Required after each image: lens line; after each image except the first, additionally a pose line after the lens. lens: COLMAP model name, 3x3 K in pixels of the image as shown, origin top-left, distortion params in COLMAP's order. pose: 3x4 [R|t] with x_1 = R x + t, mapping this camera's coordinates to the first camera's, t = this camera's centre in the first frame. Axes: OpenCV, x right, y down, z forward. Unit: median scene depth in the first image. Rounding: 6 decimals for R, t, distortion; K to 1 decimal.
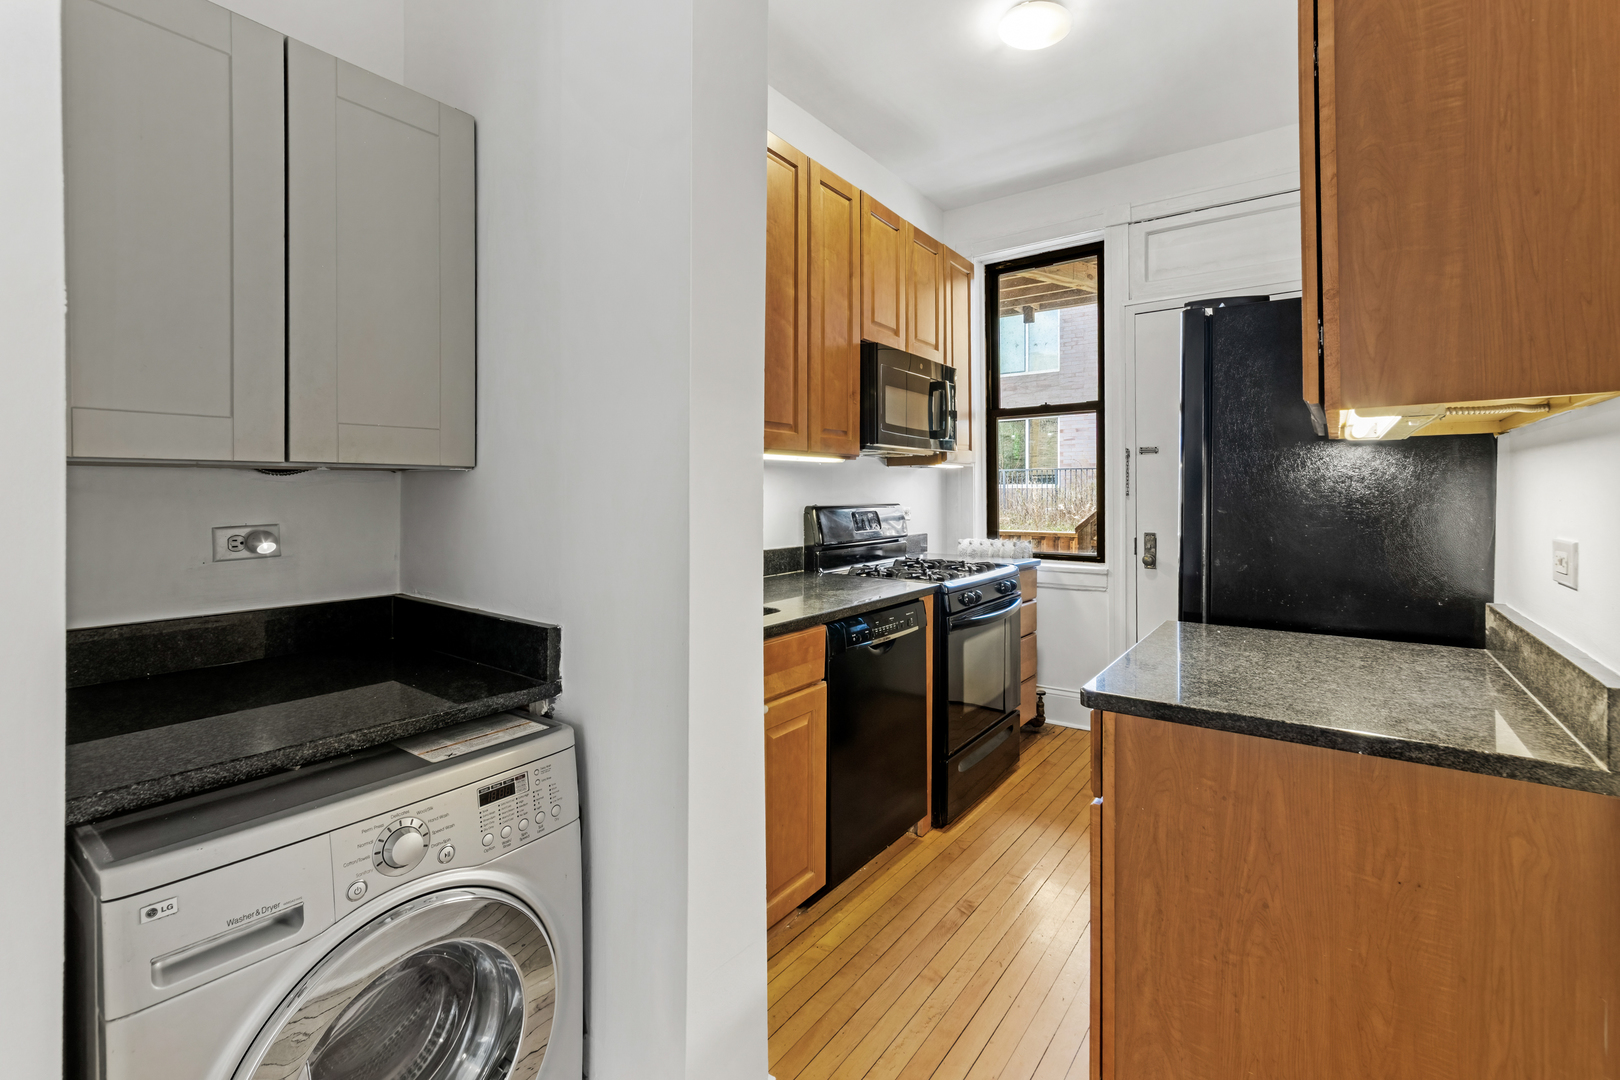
lens RADIAL K [[698.0, 0, 802.9], [0, 698.0, 534.8], [0, 0, 1]] dist [0.000309, 0.000076]
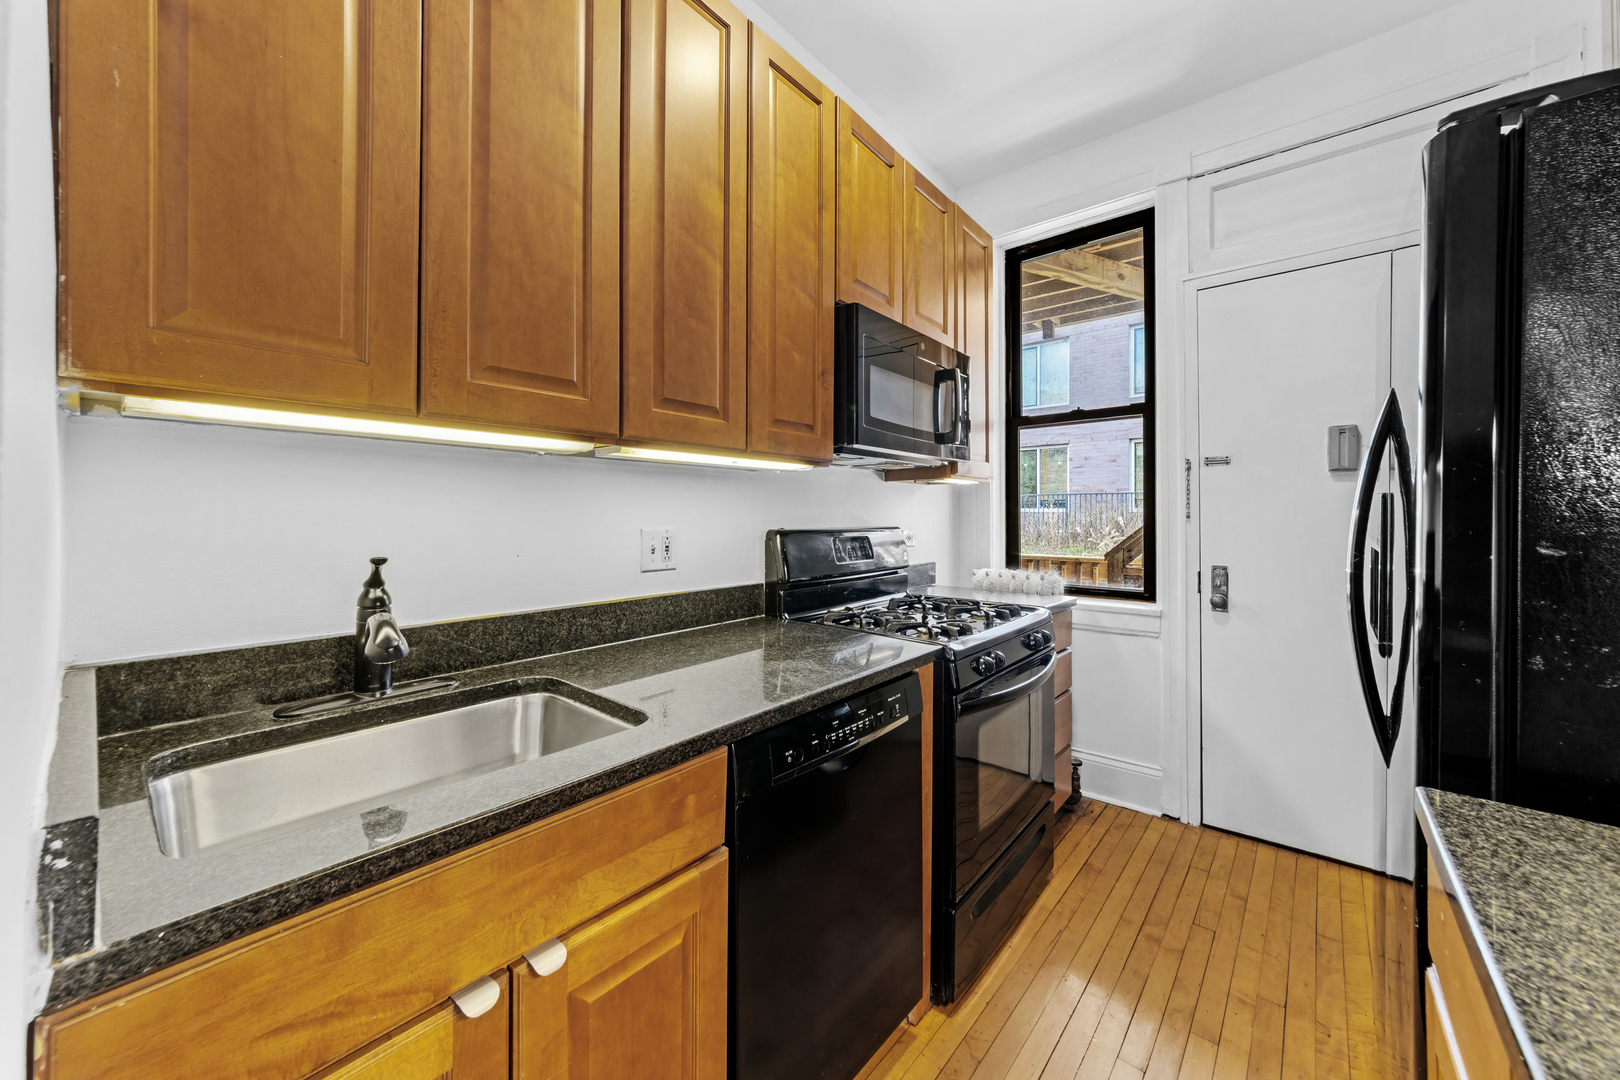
lens RADIAL K [[610.2, 0, 810.0], [0, 610.2, 540.0], [0, 0, 1]] dist [0.000026, -0.000114]
pose [[0.998987, 0.006299, -0.044566, 0.075552], [-0.007184, 0.999780, -0.019718, -0.016583], [0.044432, 0.020018, 0.998812, 0.325737]]
